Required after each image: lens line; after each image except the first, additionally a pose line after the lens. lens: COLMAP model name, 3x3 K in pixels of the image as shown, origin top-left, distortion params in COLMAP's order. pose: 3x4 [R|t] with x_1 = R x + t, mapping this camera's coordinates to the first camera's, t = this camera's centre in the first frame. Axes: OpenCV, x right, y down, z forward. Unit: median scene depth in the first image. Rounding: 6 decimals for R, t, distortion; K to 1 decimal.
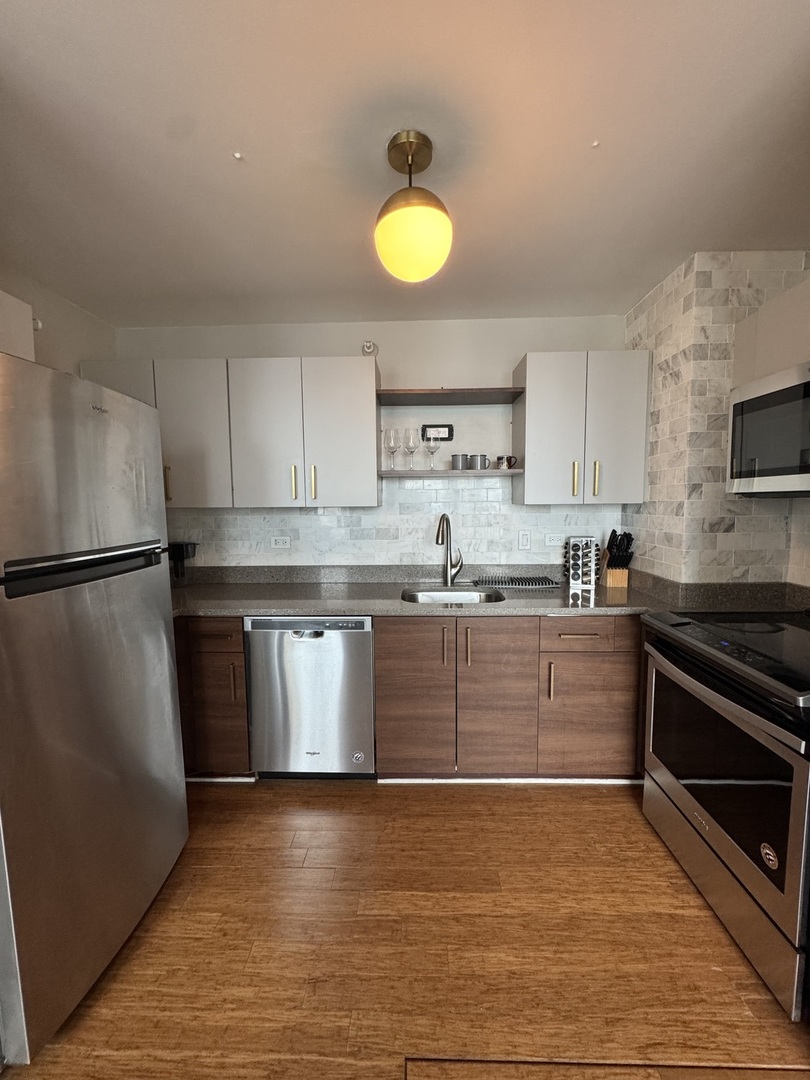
lens RADIAL K [[431.5, 0, 405.3], [0, 431.5, 538.8], [0, 0, 1]] dist [-0.002562, 0.000588]
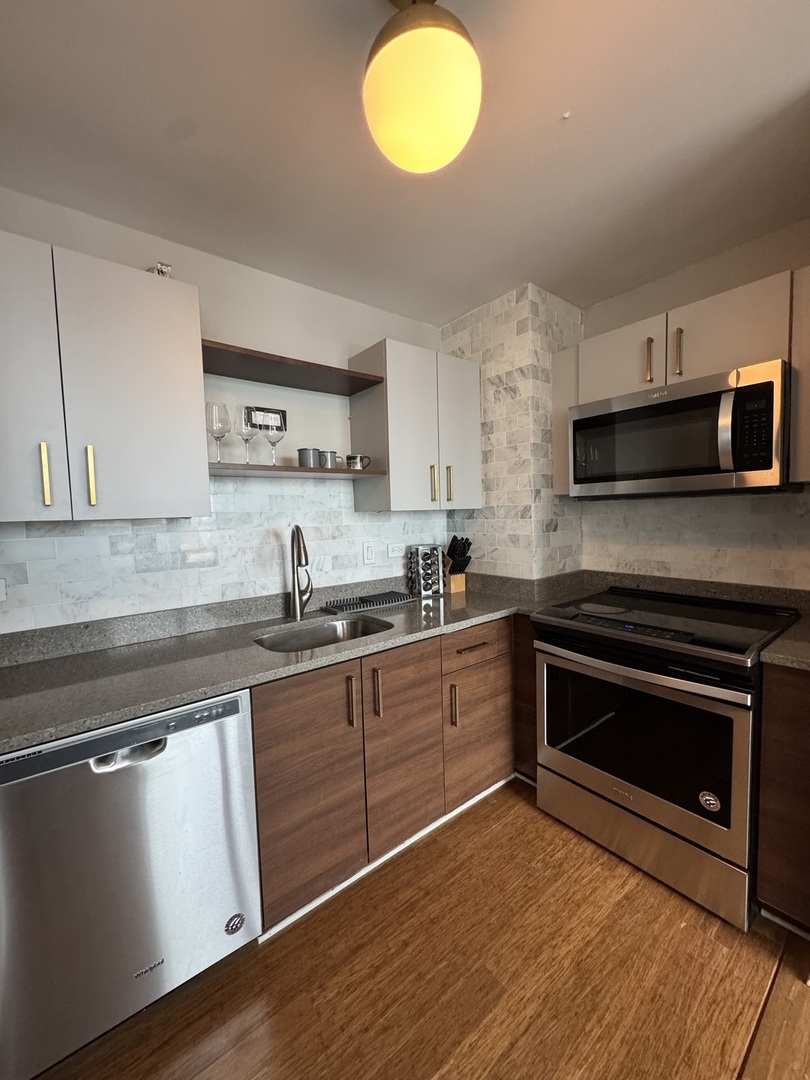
lens RADIAL K [[431.5, 0, 405.3], [0, 431.5, 538.8], [0, 0, 1]] dist [-0.002562, 0.000588]
pose [[0.764033, -0.052151, 0.643066, -0.294526], [0.077313, 0.996946, -0.011007, -0.013254], [-0.640528, 0.058127, 0.765732, 0.352134]]
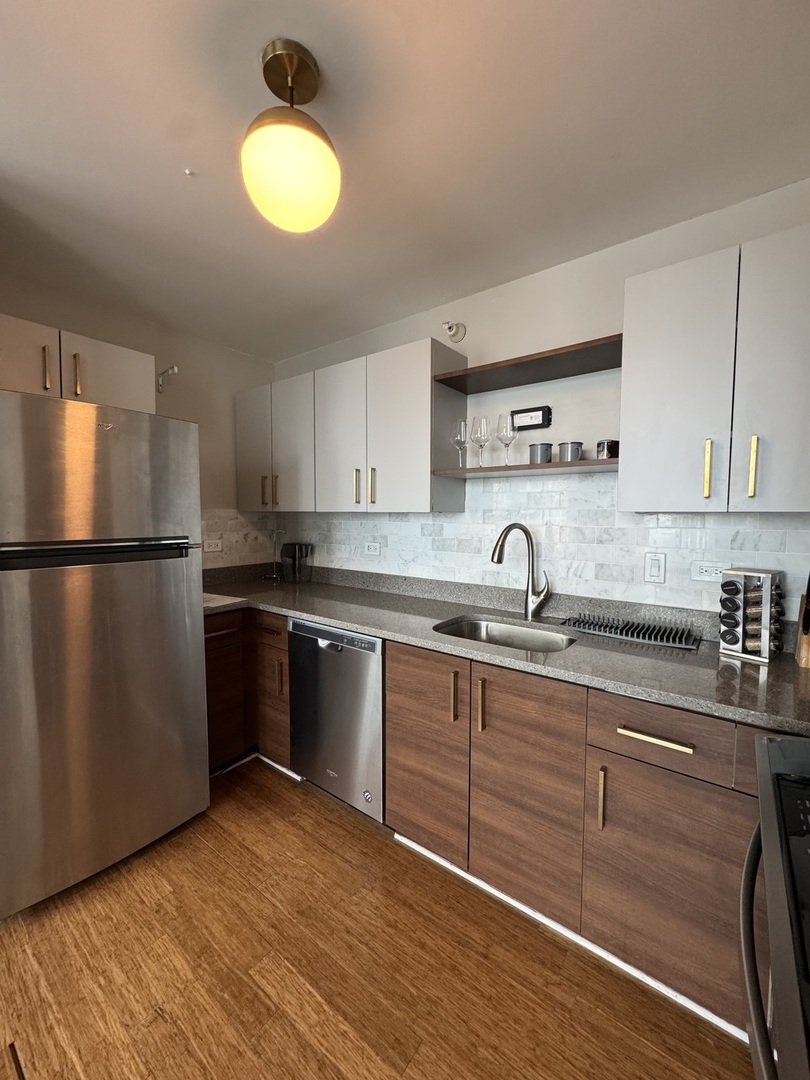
lens RADIAL K [[431.5, 0, 405.3], [0, 431.5, 538.8], [0, 0, 1]] dist [-0.002562, 0.000588]
pose [[0.809739, 0.048206, -0.584807, 0.445064], [-0.063804, 0.997944, -0.006084, -0.016377], [0.583312, 0.042240, 0.811149, 0.317346]]
